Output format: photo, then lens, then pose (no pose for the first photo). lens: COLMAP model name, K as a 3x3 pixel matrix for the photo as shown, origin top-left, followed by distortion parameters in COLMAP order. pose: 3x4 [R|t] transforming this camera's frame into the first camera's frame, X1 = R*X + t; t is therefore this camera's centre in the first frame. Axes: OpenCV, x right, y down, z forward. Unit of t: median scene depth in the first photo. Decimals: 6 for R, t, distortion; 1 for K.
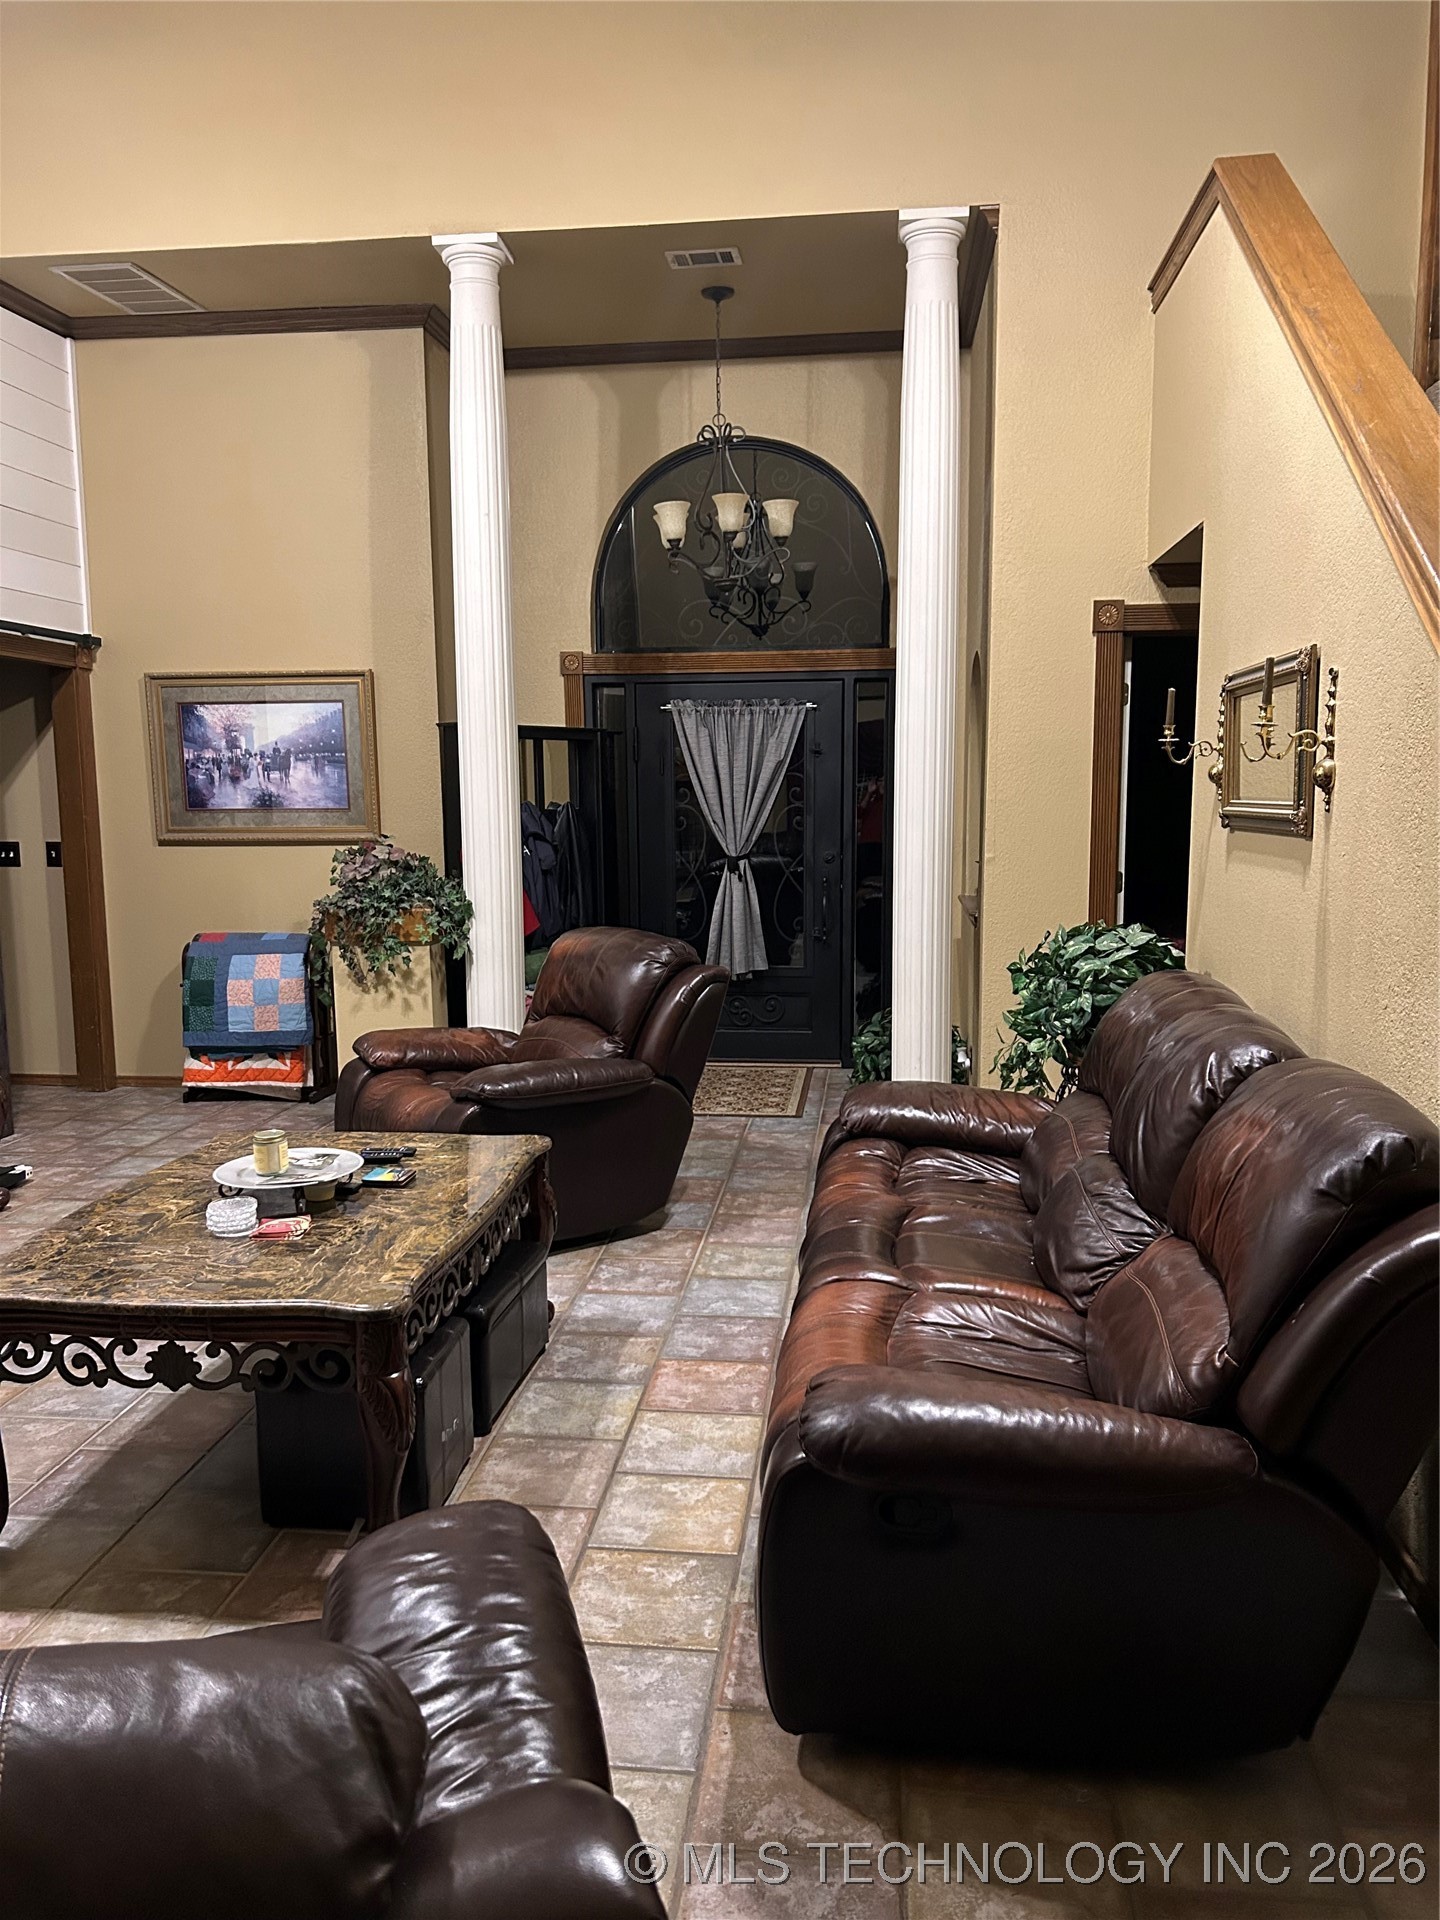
lens RADIAL K [[1442.3, 0, 716.6], [0, 1442.3, 959.8], [0, 0, 1]] dist [0.029650, -0.003444]
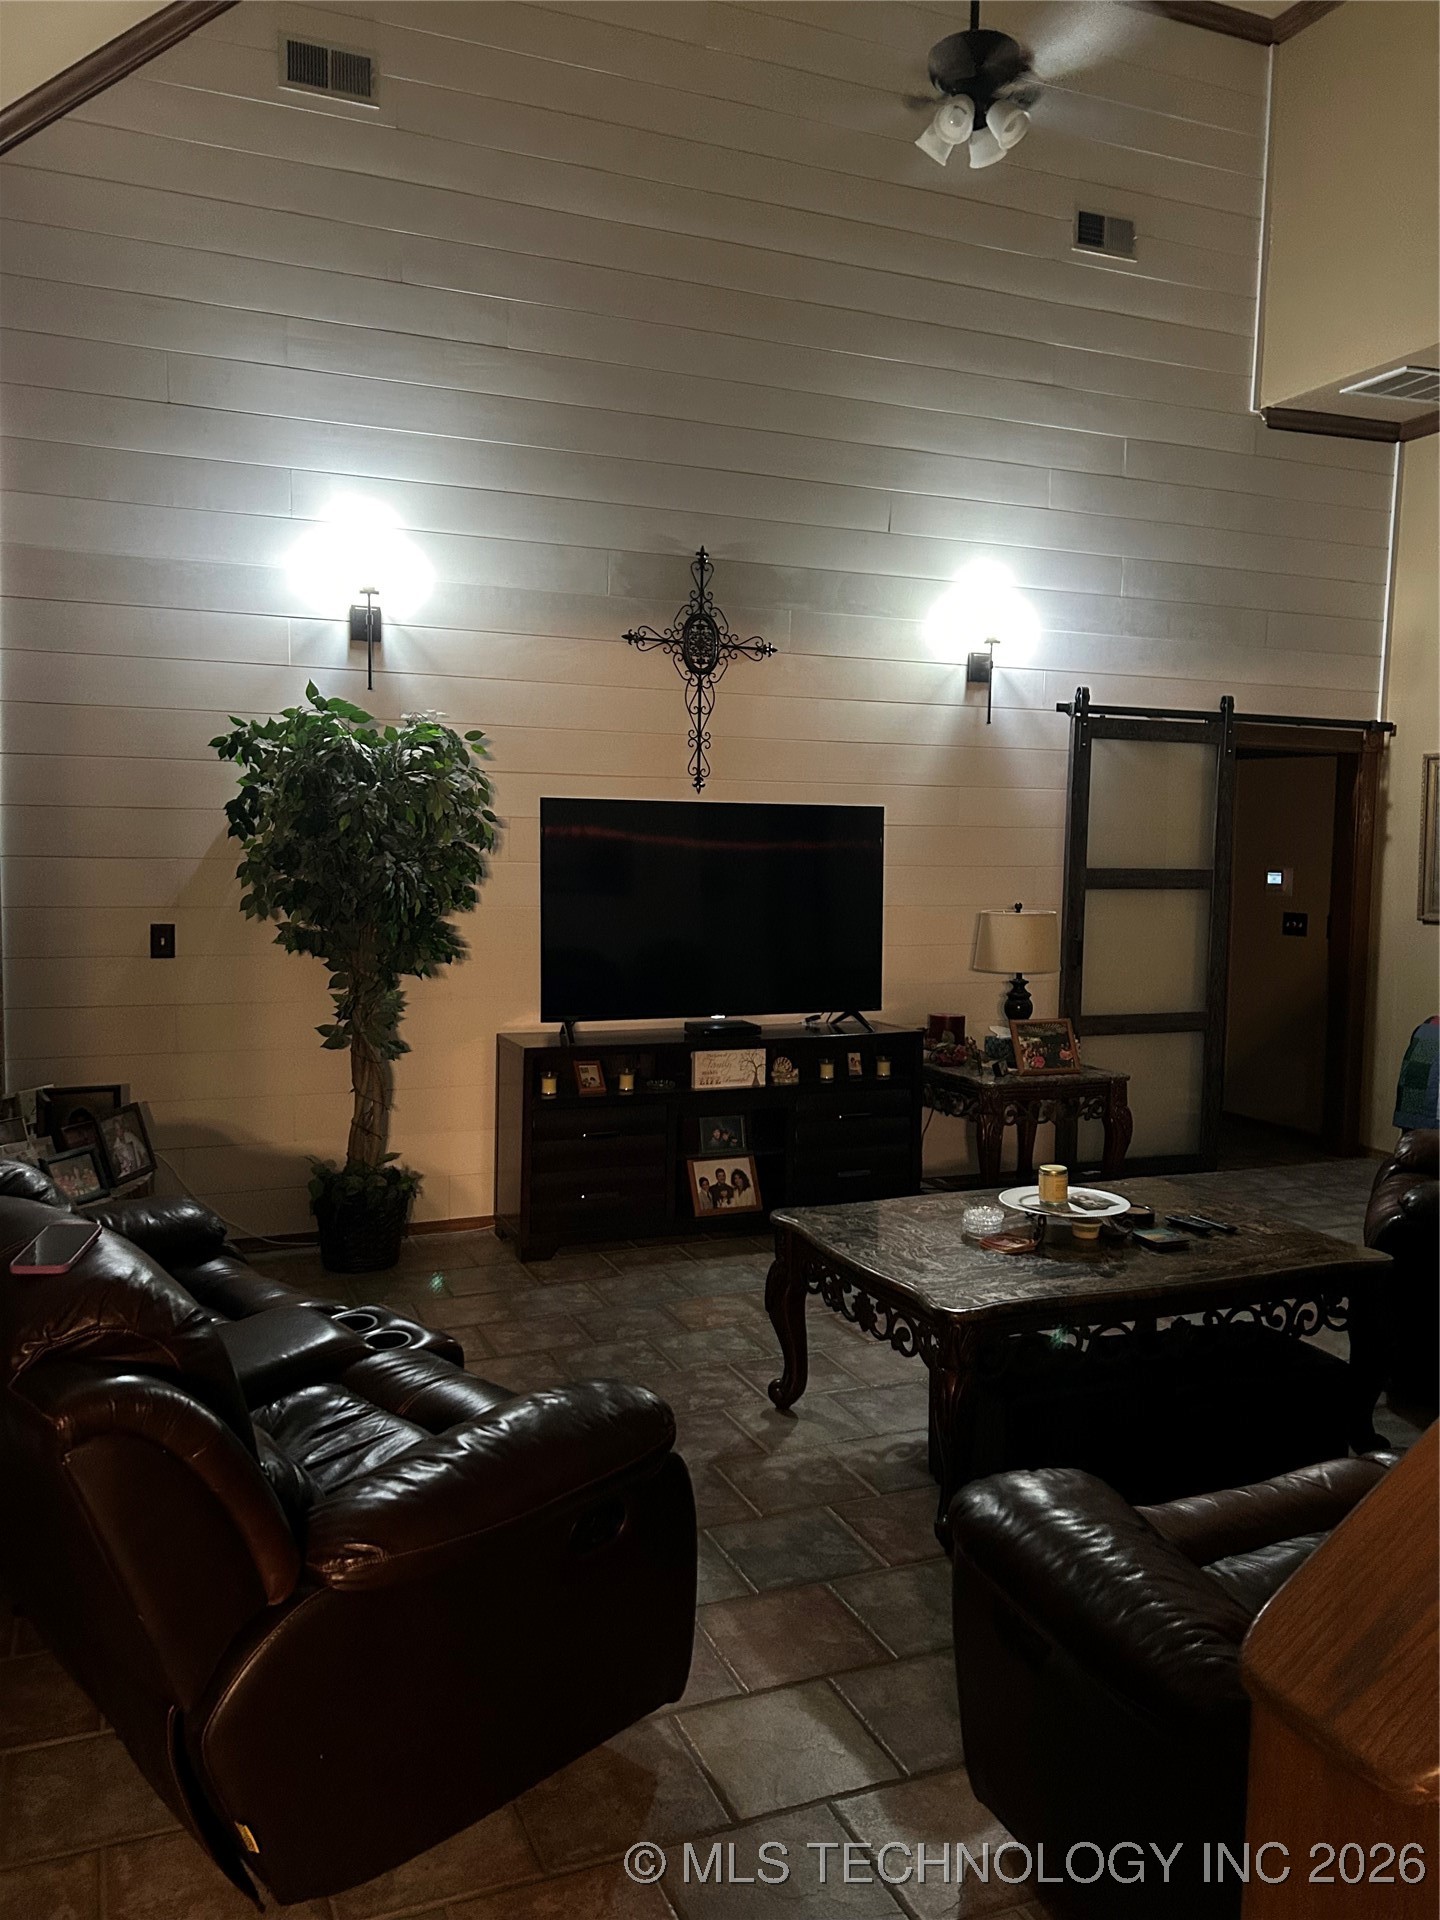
lens RADIAL K [[1442.3, 0, 712.6], [0, 1442.3, 962.2], [0, 0, 1]] dist [0.029650, -0.003444]
pose [[0.482086, 0.088863, -0.871606, 0.299413], [-0.131750, 0.990883, 0.028152, -0.020603], [0.866161, 0.101263, 0.489398, 0.105119]]
